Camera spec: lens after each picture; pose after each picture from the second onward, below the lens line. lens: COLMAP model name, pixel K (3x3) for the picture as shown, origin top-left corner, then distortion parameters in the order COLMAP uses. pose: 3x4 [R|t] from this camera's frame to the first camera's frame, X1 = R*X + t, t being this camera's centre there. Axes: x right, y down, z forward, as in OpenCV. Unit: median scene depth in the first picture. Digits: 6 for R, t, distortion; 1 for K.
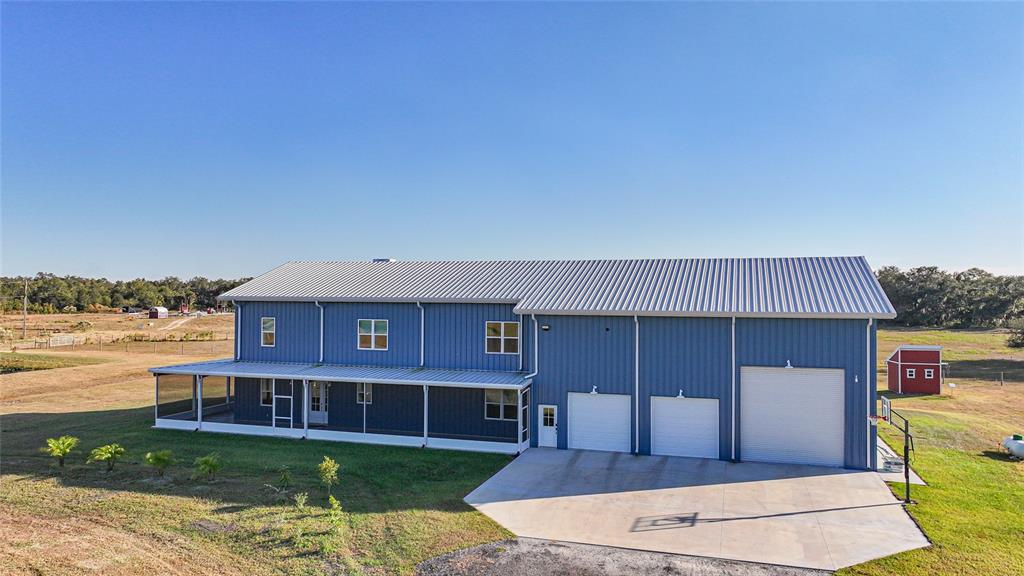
lens RADIAL K [[714.7, 0, 512.0], [0, 714.7, 288.0], [0, 0, 1]] dist [0.000618, 0.003912]
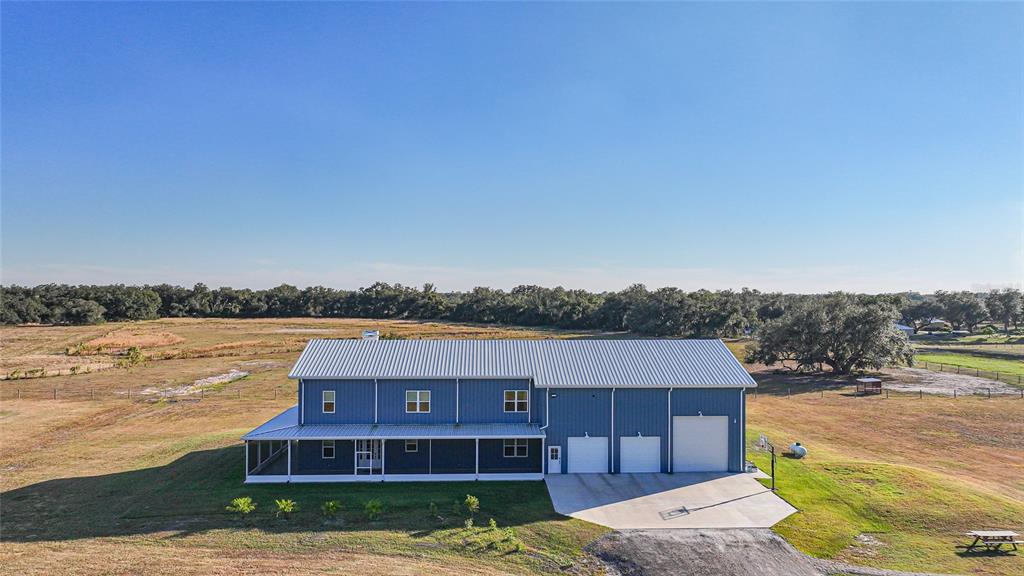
lens RADIAL K [[714.7, 0, 512.0], [0, 714.7, 288.0], [0, 0, 1]] dist [0.000618, 0.003912]
pose [[0.940676, 0.001123, 0.339304, -0.600116], [-0.001998, 0.999996, 0.002230, -0.193010], [-0.339300, -0.002775, 0.940674, -0.446500]]
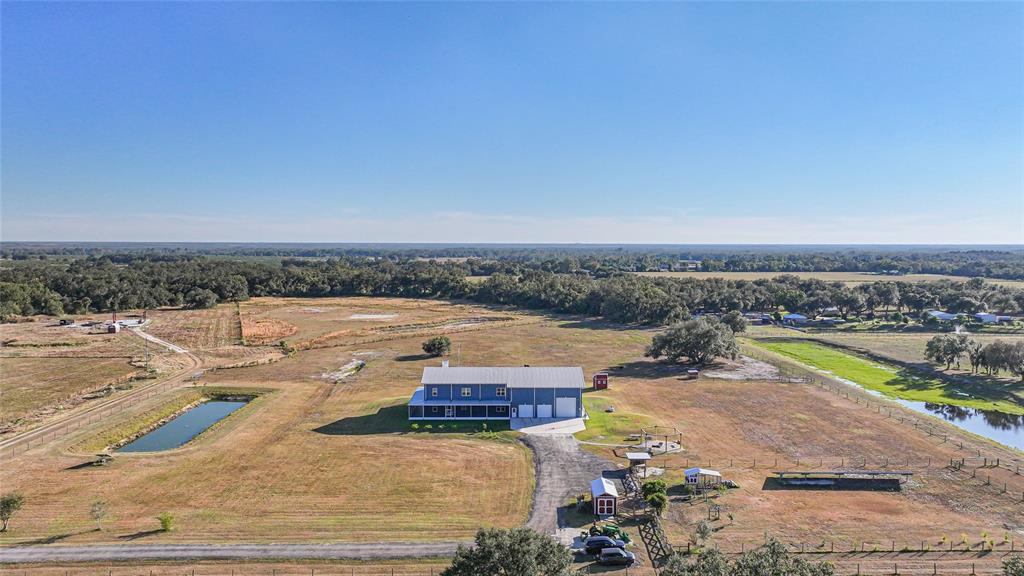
lens RADIAL K [[714.7, 0, 512.0], [0, 714.7, 288.0], [0, 0, 1]] dist [0.000618, 0.003912]
pose [[0.950695, -0.022751, 0.309292, -1.401567], [-0.000360, 0.997224, 0.074459, -0.964950], [-0.310127, -0.070899, 0.948048, -3.339949]]
